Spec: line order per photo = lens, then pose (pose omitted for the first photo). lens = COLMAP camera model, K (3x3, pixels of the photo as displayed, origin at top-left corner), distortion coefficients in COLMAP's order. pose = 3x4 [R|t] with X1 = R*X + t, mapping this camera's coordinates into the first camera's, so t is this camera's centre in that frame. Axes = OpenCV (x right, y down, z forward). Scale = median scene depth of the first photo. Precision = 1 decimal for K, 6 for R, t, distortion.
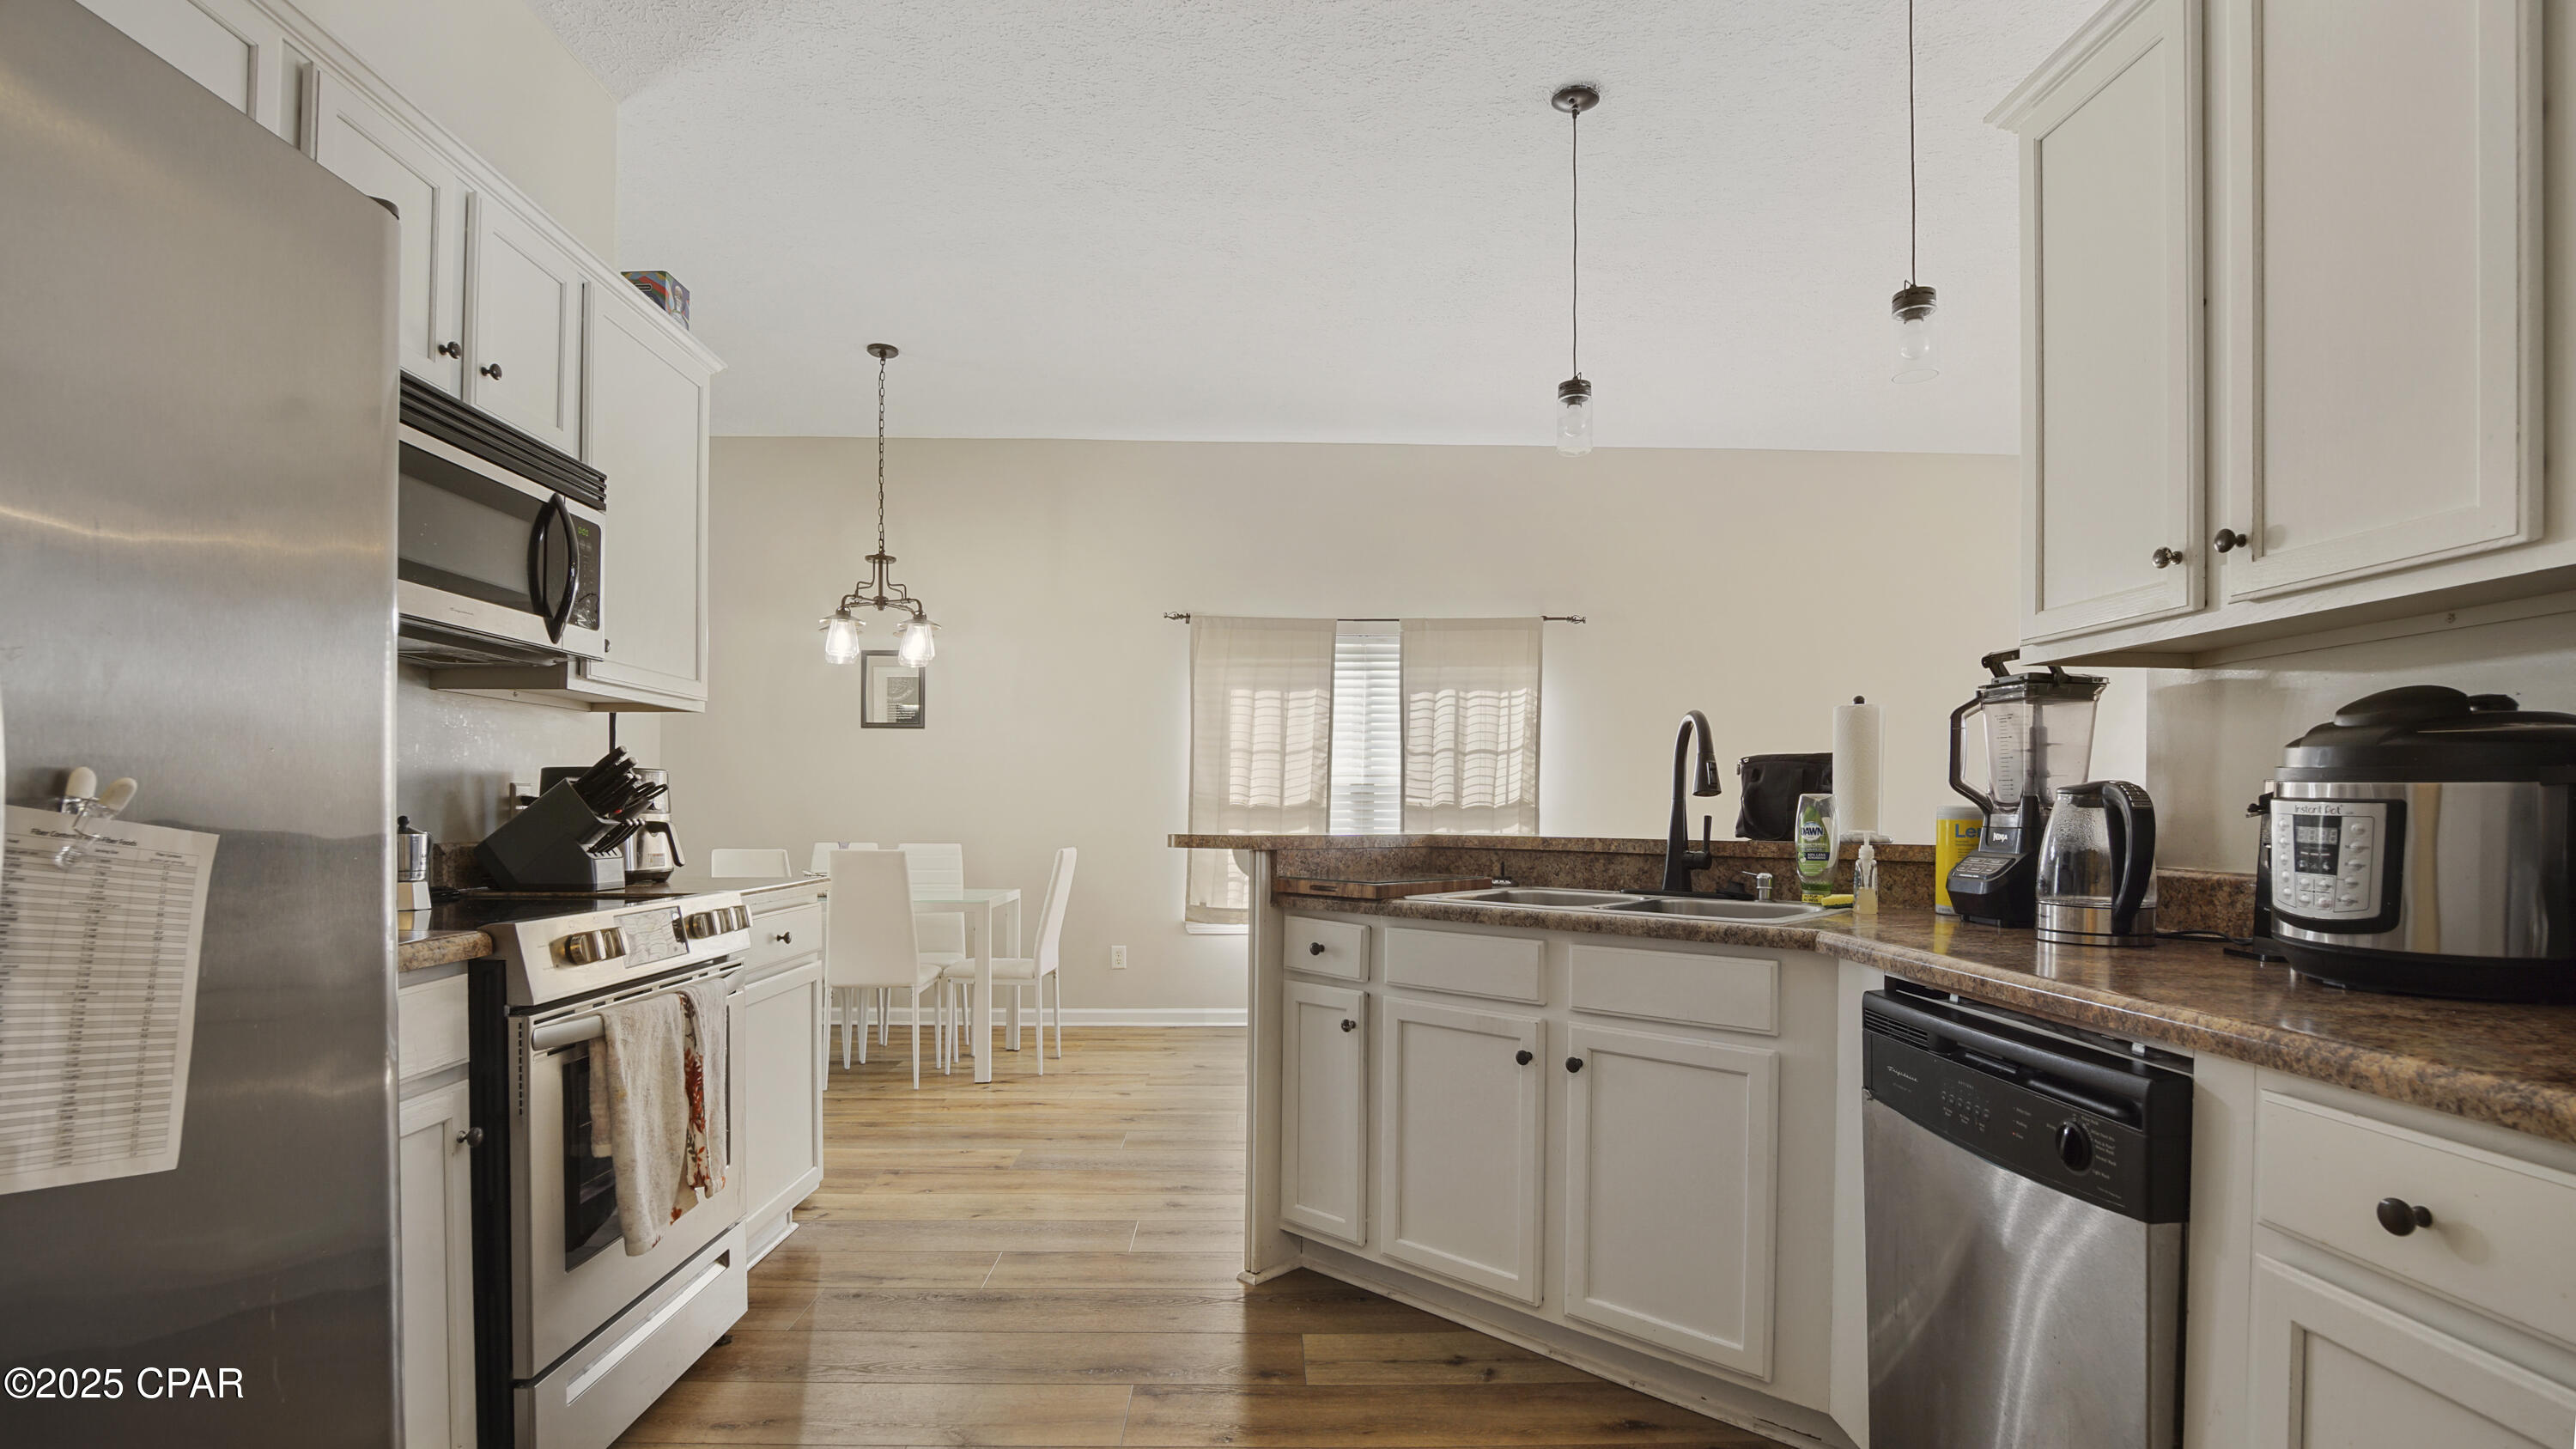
lens RADIAL K [[1140.1, 0, 1284.3], [0, 1140.1, 822.1], [0, 0, 1]] dist [-0.026660, -0.000077]
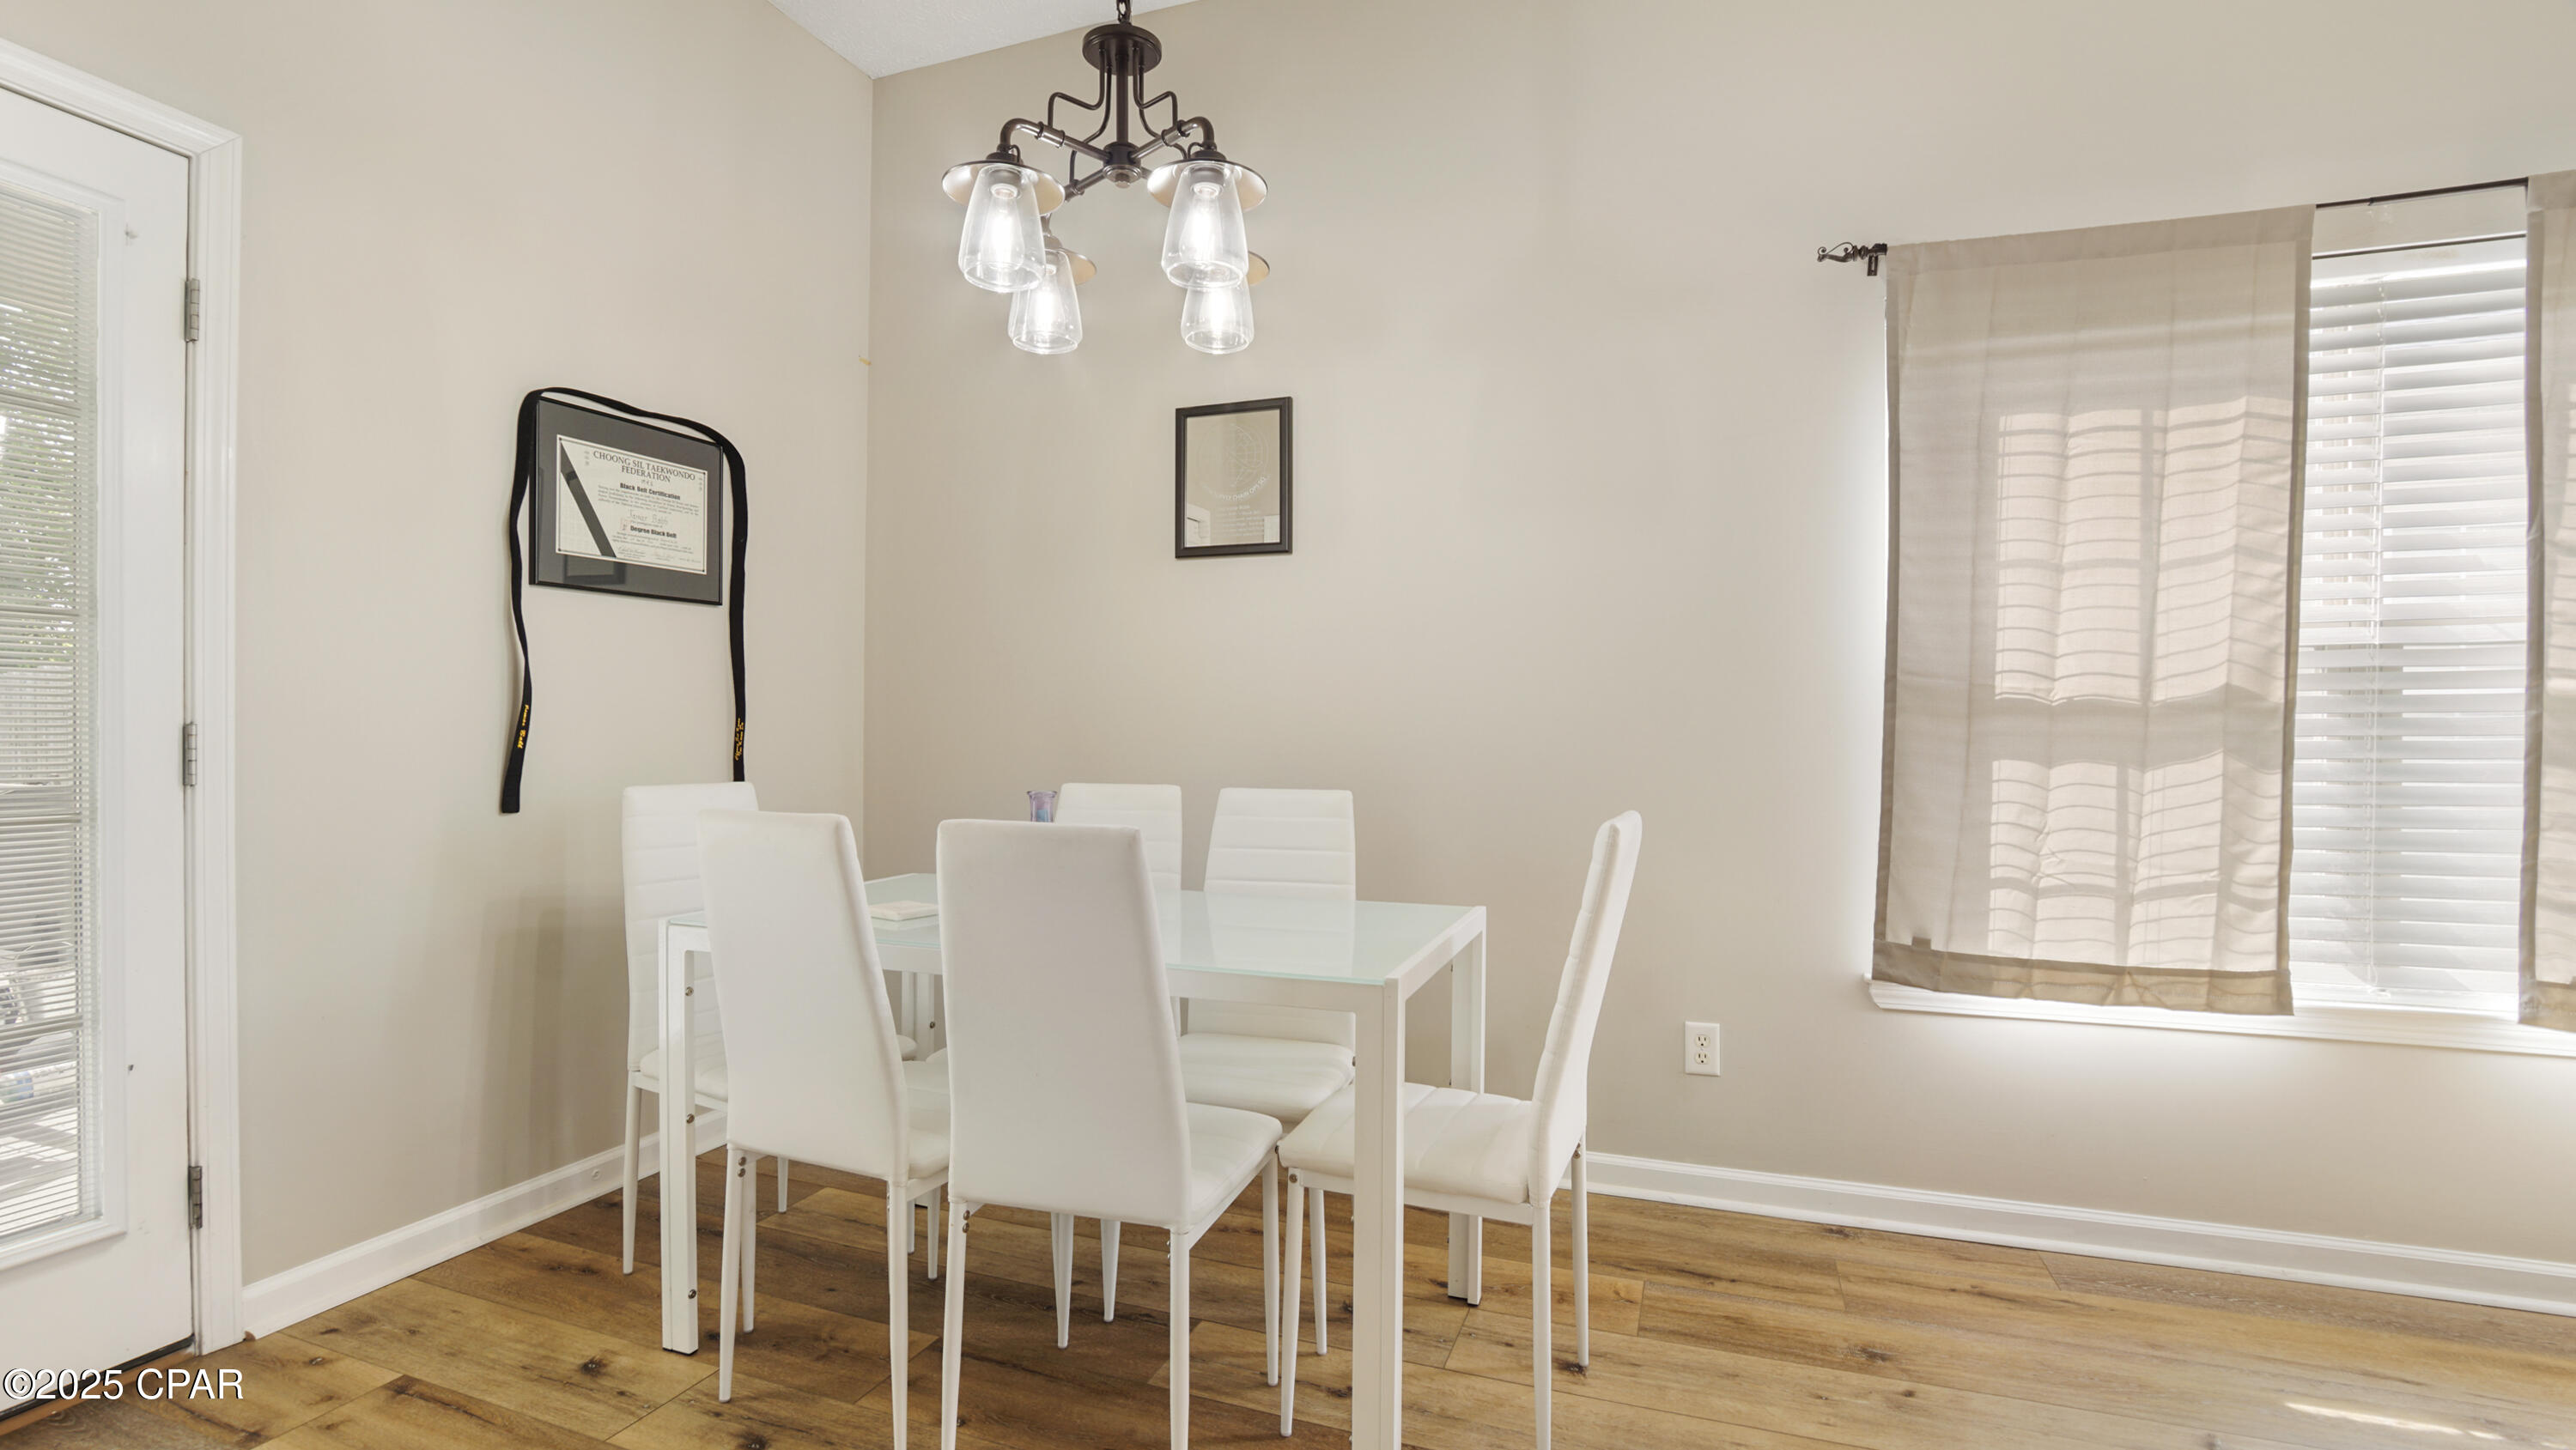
lens RADIAL K [[1185.6, 0, 1281.2], [0, 1185.6, 741.9], [0, 0, 1]] dist [0.000652, -0.000143]
pose [[0.926084, 0.002839, -0.377307, -0.211796], [-0.001911, 0.999994, 0.002832, -0.001706], [0.377313, -0.001902, 0.926084, 0.881271]]
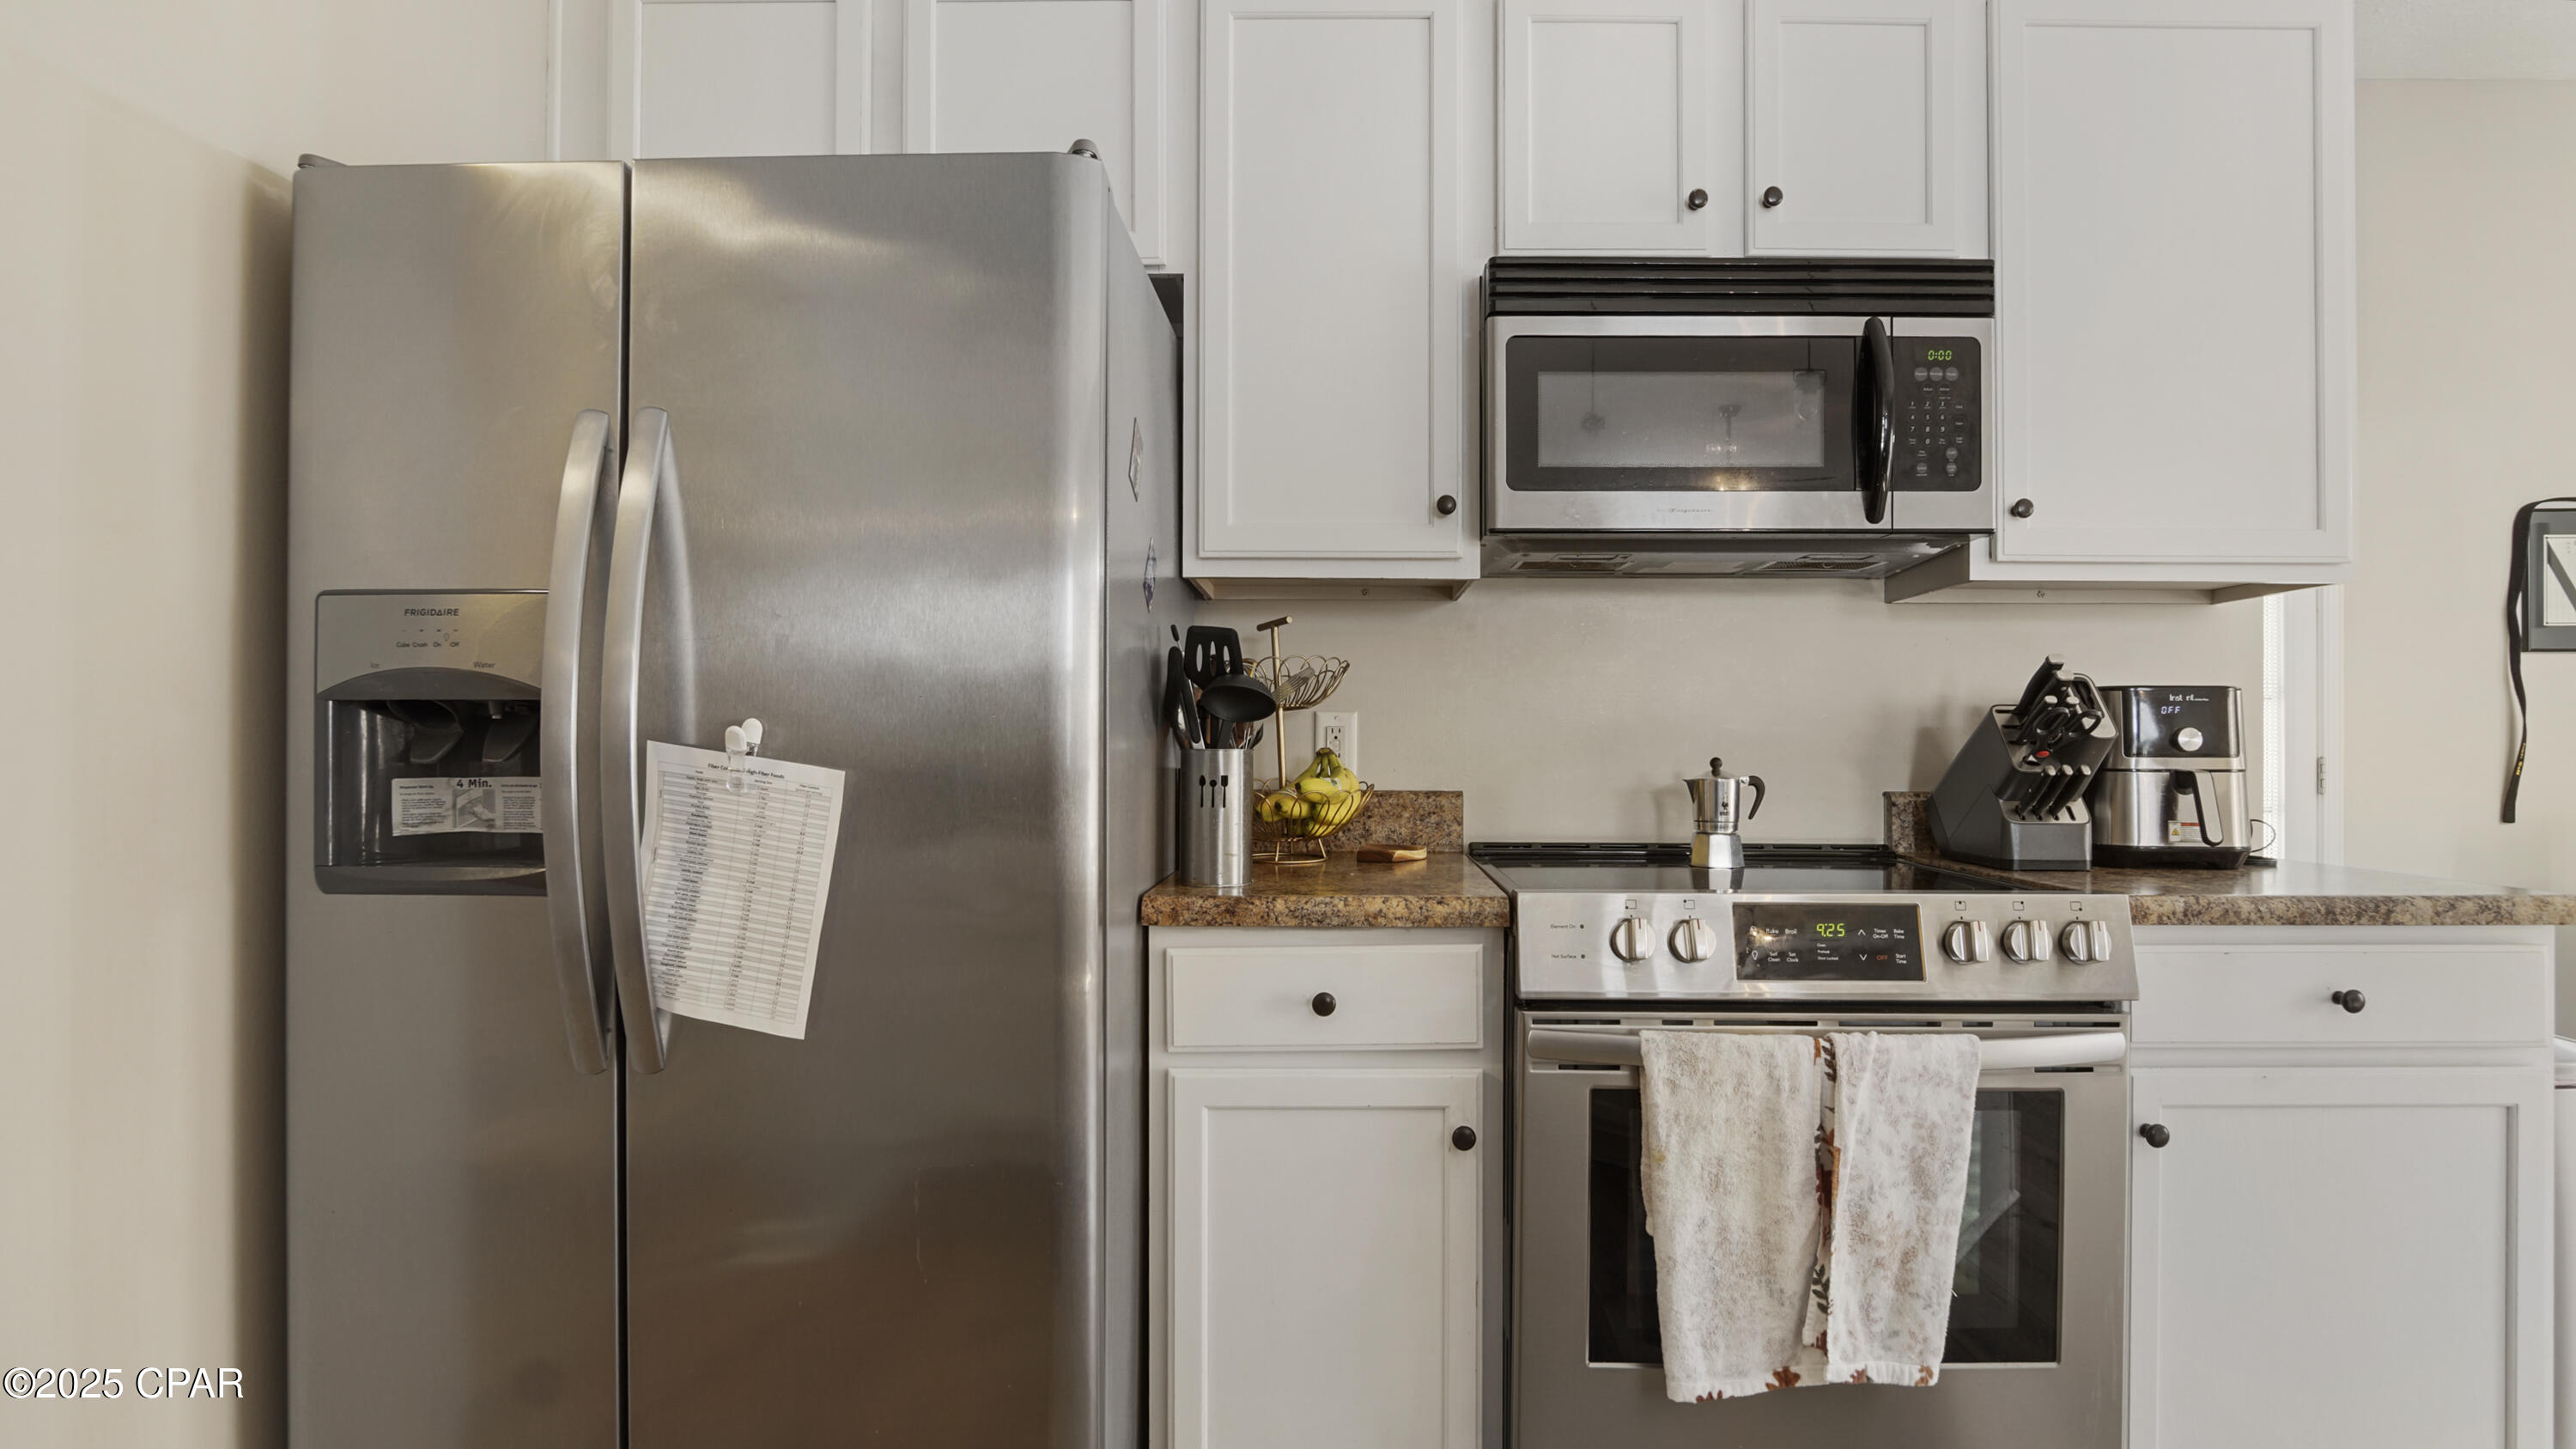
lens RADIAL K [[1185.9, 0, 1281.2], [0, 1185.9, 741.4], [0, 0, 1]] dist [0.000652, -0.000143]
pose [[-0.023386, -0.005466, -0.999712, 0.079102], [-0.013032, 0.999902, -0.005162, -0.005296], [0.999642, 0.012907, -0.023455, 0.386870]]
